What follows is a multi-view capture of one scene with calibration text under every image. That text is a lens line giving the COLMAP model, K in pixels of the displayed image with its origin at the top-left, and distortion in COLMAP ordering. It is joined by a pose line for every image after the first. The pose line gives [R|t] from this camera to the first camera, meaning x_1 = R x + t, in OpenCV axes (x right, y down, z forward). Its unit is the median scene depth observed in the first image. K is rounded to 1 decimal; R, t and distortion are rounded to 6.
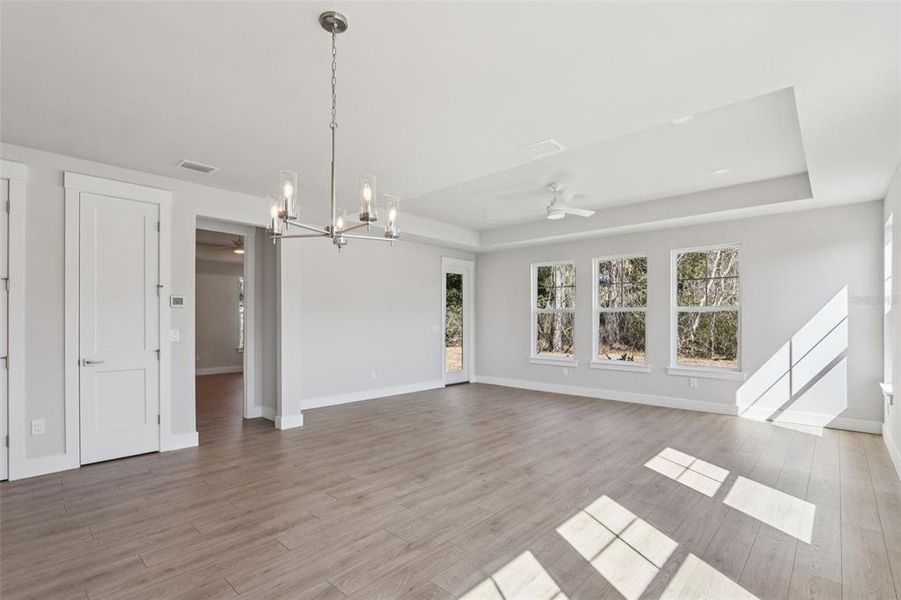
lens RADIAL K [[425.1, 0, 437.1], [0, 425.1, 315.4], [0, 0, 1]] dist [-0.009290, 0.004731]
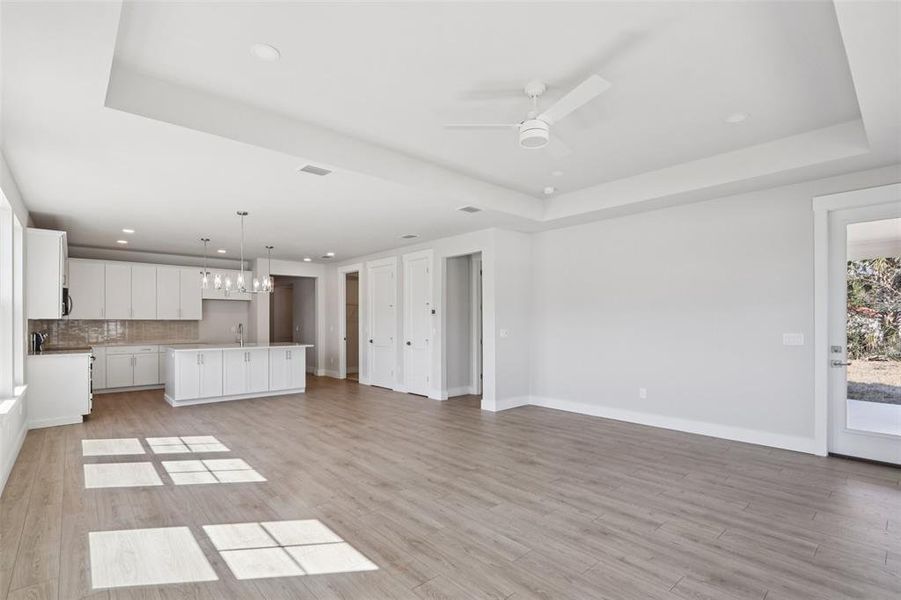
lens RADIAL K [[424.3, 0, 432.0], [0, 424.3, 307.0], [0, 0, 1]] dist [-0.034185, 0.000670]
pose [[-0.094119, -0.041977, -0.994676, 1.023583], [-0.000299, 0.999112, -0.042136, 0.019953], [0.995561, -0.003668, -0.094048, 1.085716]]
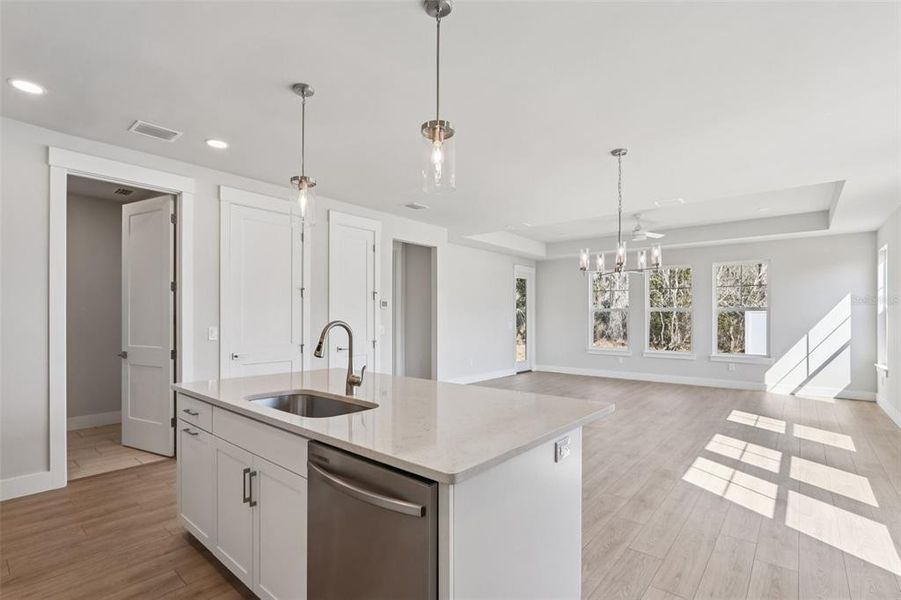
lens RADIAL K [[425.1, 0, 441.3], [0, 425.1, 314.3], [0, 0, 1]] dist [-0.009290, 0.004731]
pose [[0.998457, 0.001416, 0.055512, -0.480736], [-0.001543, 0.999996, 0.002250, -0.003690], [-0.055509, -0.002332, 0.998455, -0.325447]]
